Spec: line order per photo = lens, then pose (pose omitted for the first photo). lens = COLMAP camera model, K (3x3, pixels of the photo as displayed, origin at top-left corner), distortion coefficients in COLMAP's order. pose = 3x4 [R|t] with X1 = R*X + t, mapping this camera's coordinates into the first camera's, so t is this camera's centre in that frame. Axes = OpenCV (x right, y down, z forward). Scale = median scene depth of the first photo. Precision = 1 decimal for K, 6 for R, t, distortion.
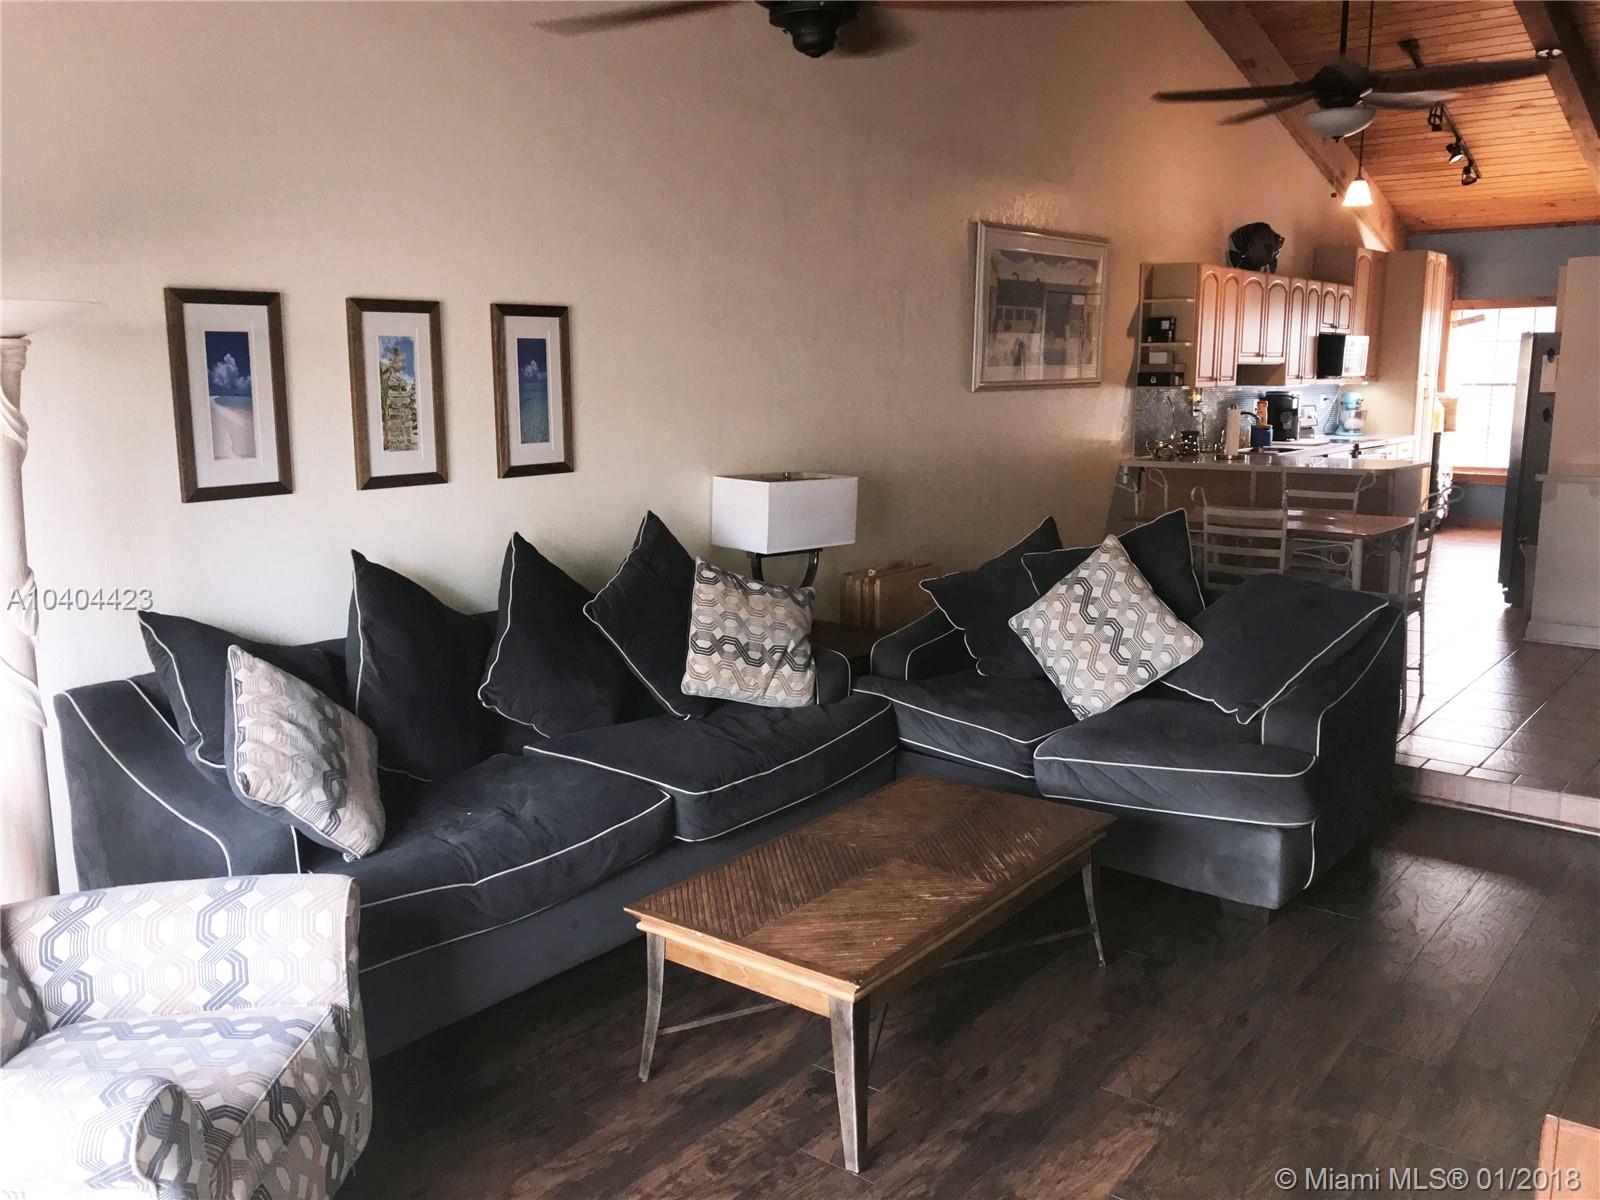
lens RADIAL K [[1302.0, 0, 787.4], [0, 1302.0, 574.9], [0, 0, 1]] dist [0.015126, -0.020016]
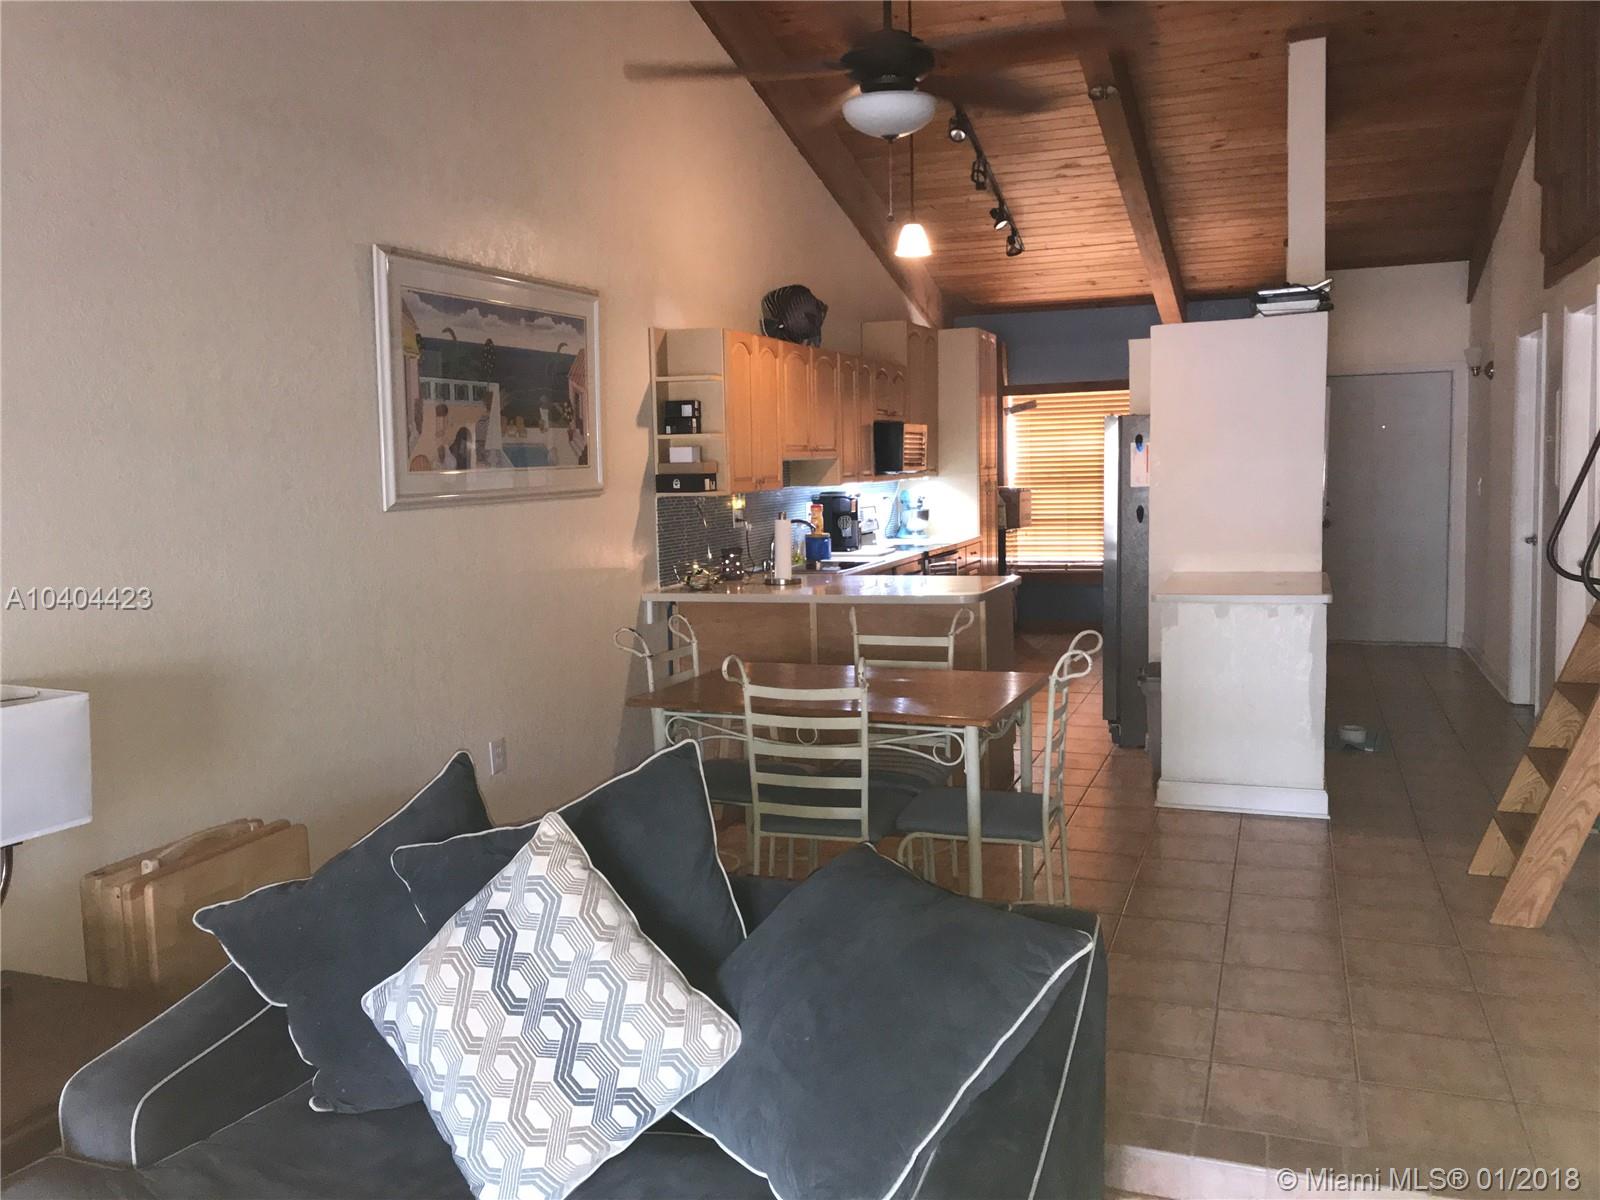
lens RADIAL K [[1302.0, 0, 797.7], [0, 1302.0, 599.6], [0, 0, 1]] dist [0.015126, -0.020016]
pose [[0.944612, -0.054861, 0.323572, 0.120456], [0.072525, 0.996449, -0.042778, -0.055323], [-0.320076, 0.063876, 0.945236, 0.331641]]
